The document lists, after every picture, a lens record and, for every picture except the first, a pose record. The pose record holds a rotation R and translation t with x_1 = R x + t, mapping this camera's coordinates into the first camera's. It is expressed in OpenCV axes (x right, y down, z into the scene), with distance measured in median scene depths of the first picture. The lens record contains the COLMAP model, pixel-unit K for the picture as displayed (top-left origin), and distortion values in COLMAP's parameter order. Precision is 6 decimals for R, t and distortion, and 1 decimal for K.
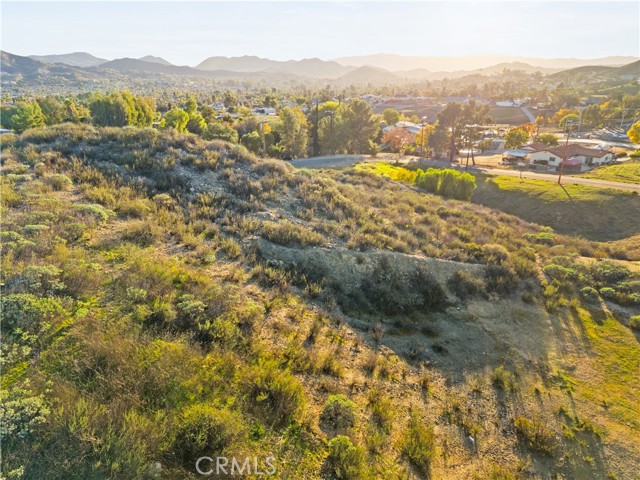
lens RADIAL K [[426.5, 0, 321.0], [0, 426.5, 239.0], [0, 0, 1]] dist [0.043302, -0.047189]
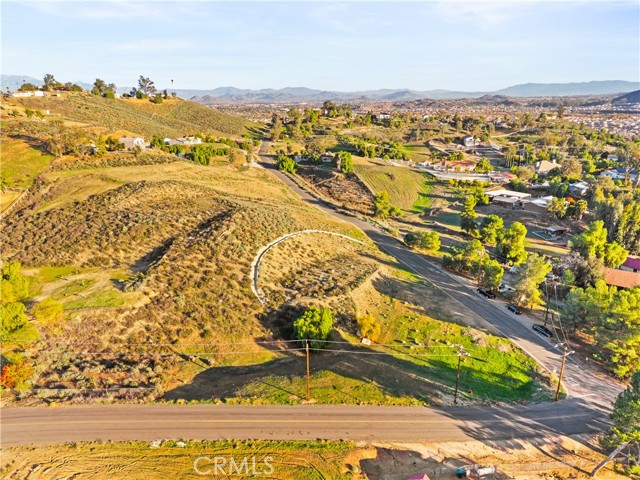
lens RADIAL K [[427.6, 0, 317.9], [0, 427.6, 259.1], [0, 0, 1]] dist [0.013488, -0.003483]
pose [[-0.274770, 0.342848, -0.898308, 0.607386], [-0.326372, 0.845543, 0.422538, -0.371836], [0.904424, 0.409284, -0.120434, 0.488443]]
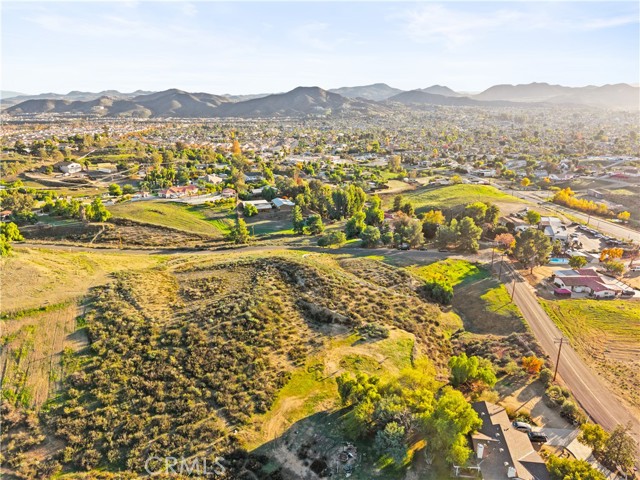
lens RADIAL K [[426.5, 0, 321.0], [0, 426.5, 239.0], [0, 0, 1]] dist [0.043302, -0.047189]
pose [[0.821445, 0.175331, -0.542667, 0.401836], [-0.201180, 0.979482, 0.011932, -0.120485], [0.533625, 0.099372, 0.839863, -0.475533]]
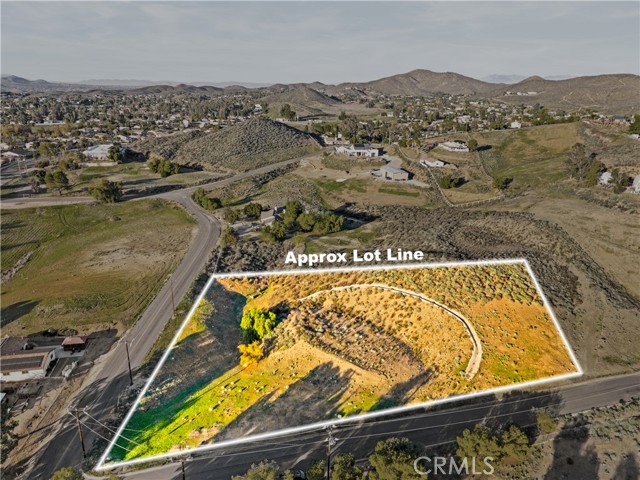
lens RADIAL K [[435.1, 0, 320.0], [0, 435.1, 240.0], [0, 0, 1]] dist [0.053661, -0.061722]
pose [[-0.911154, -0.151624, 0.383155, -0.208283], [0.123293, 0.786927, 0.604602, -0.568158], [-0.393188, 0.598126, -0.698318, 0.820853]]
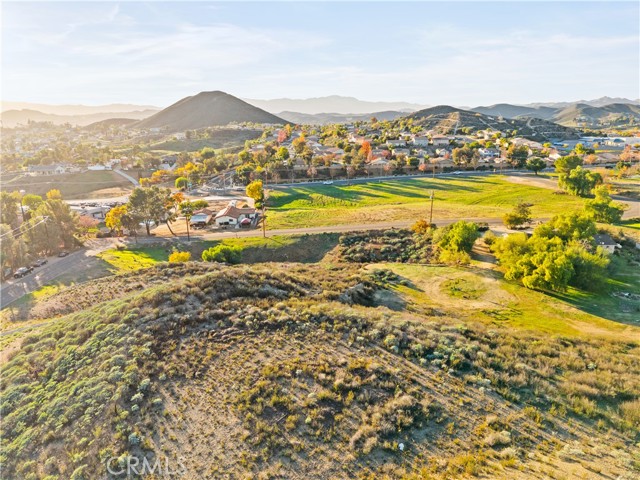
lens RADIAL K [[426.5, 0, 321.0], [0, 426.5, 239.0], [0, 0, 1]] dist [0.043302, -0.047189]
pose [[0.550414, -0.234527, 0.801275, -0.317618], [0.308661, 0.948900, 0.065709, -0.078695], [-0.775740, 0.211155, 0.594677, -0.075127]]
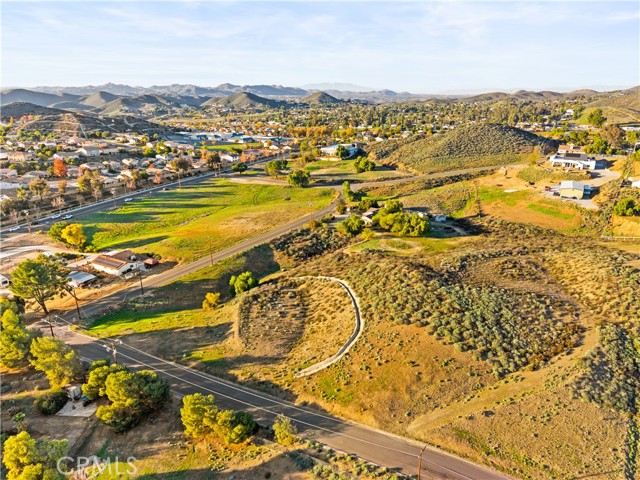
lens RADIAL K [[424.7, 0, 320.0], [0, 424.7, 240.0], [0, 0, 1]] dist [0.066857, -0.086709]
pose [[-0.406703, -0.287582, 0.867115, -0.625940], [0.327612, 0.840117, 0.432288, -0.436973], [-0.852797, 0.459890, -0.247463, 0.490051]]
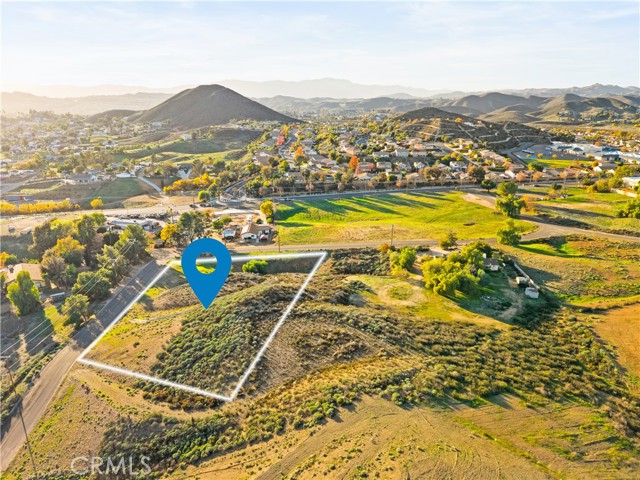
lens RADIAL K [[424.7, 0, 320.0], [0, 424.7, 240.0], [0, 0, 1]] dist [0.066857, -0.086709]
pose [[0.540230, -0.263958, 0.799048, -0.590393], [0.302449, 0.946988, 0.108345, -0.184232], [-0.785287, 0.183140, 0.591425, -0.294688]]
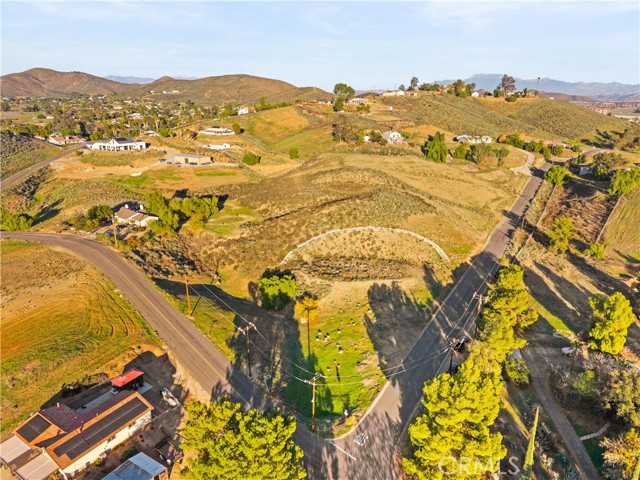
lens RADIAL K [[424.7, 0, 320.0], [0, 424.7, 240.0], [0, 0, 1]] dist [0.066857, -0.086709]
pose [[-0.936192, 0.115685, -0.331905, 0.285594], [-0.119258, 0.783724, 0.609553, -0.551632], [0.330638, 0.610241, -0.719920, 0.928401]]
